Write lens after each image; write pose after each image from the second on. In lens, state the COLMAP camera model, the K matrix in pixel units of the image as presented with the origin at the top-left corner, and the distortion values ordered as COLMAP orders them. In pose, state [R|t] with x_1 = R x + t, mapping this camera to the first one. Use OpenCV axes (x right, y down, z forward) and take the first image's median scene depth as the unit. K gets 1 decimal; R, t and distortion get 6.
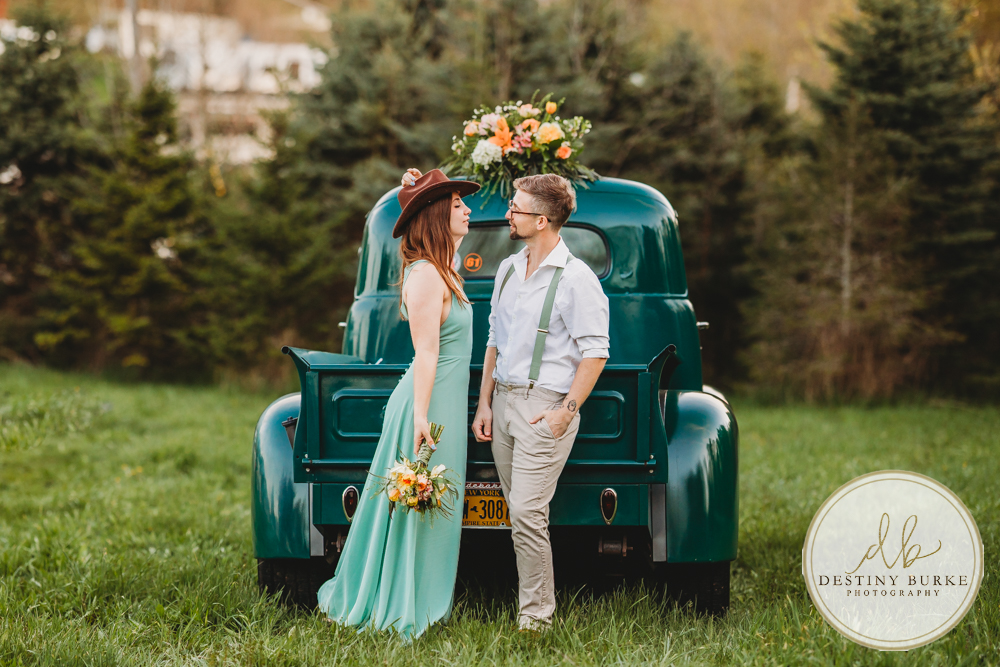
lens RADIAL K [[2359.8, 0, 466.9], [0, 2359.8, 370.1], [0, 0, 1]] dist [0.063394, -0.899718]
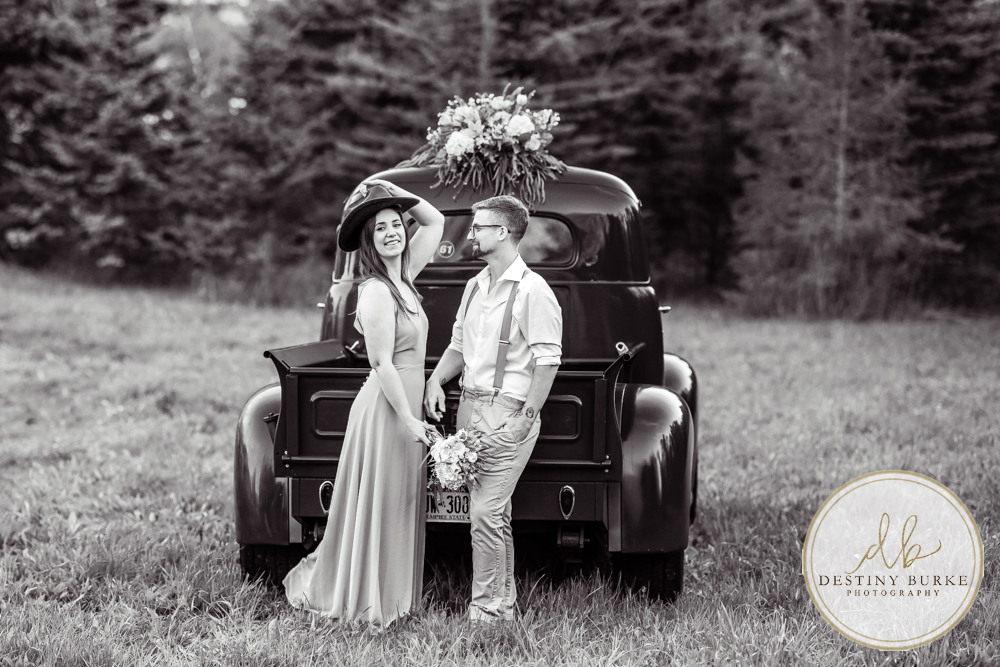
lens RADIAL K [[2468.4, 0, 461.9], [0, 2468.4, 331.9], [0, 0, 1]] dist [-0.009270, 0.251886]
pose [[0.999971, 0.006855, 0.003292, 0.006292], [-0.006955, 0.999481, 0.031468, -0.042986], [-0.003075, -0.031490, 0.999499, -0.094884]]
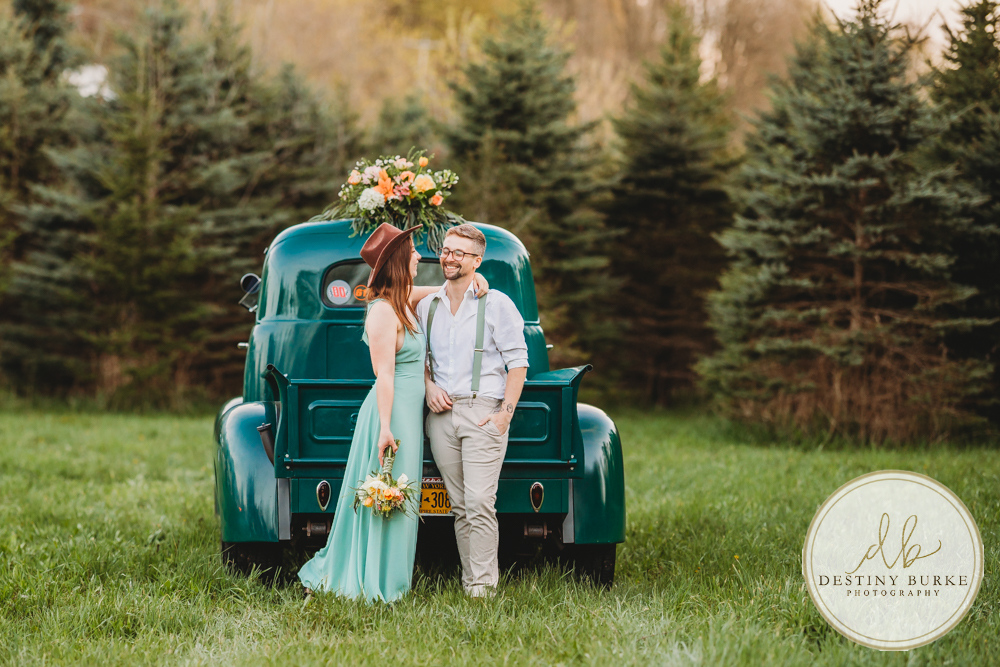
lens RADIAL K [[2256.8, 0, 392.5], [0, 2256.8, 334.5], [0, 0, 1]] dist [0.021539, 0.076722]
pose [[0.989398, 0.007086, 0.145056, -0.142784], [-0.003944, 0.999752, -0.021940, -0.000129], [-0.145175, 0.021135, 0.989180, -0.110825]]
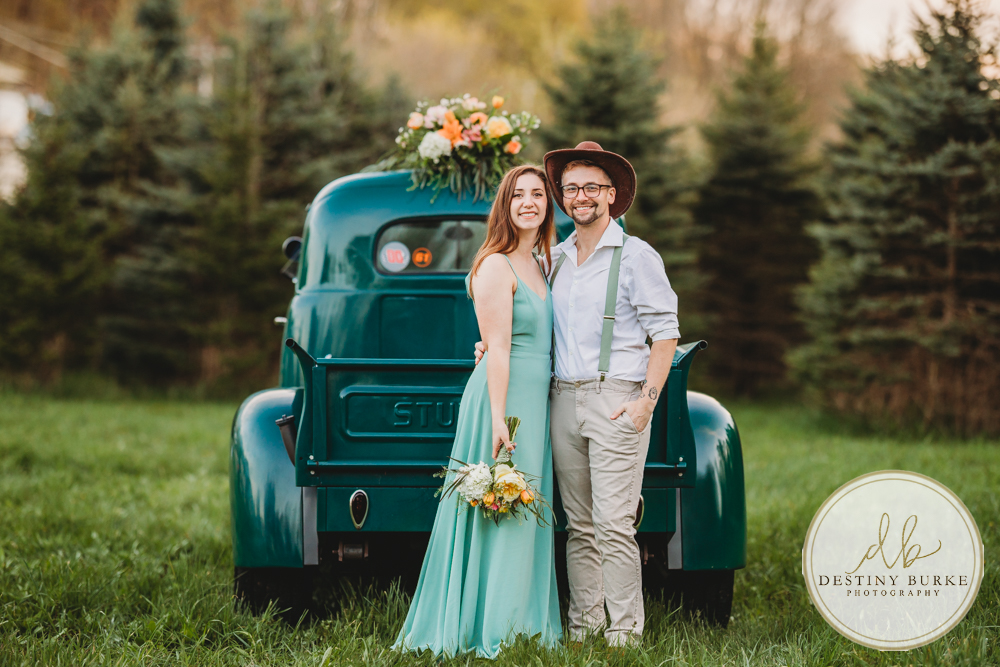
lens RADIAL K [[2087.5, 0, 501.4], [0, 2087.5, 333.0], [0, 0, 1]] dist [0.012481, -0.045981]
pose [[0.988709, 0.010396, 0.149485, -0.092243], [-0.007363, 0.999756, -0.020833, 0.003219], [-0.149665, 0.019497, 0.988545, 0.141802]]
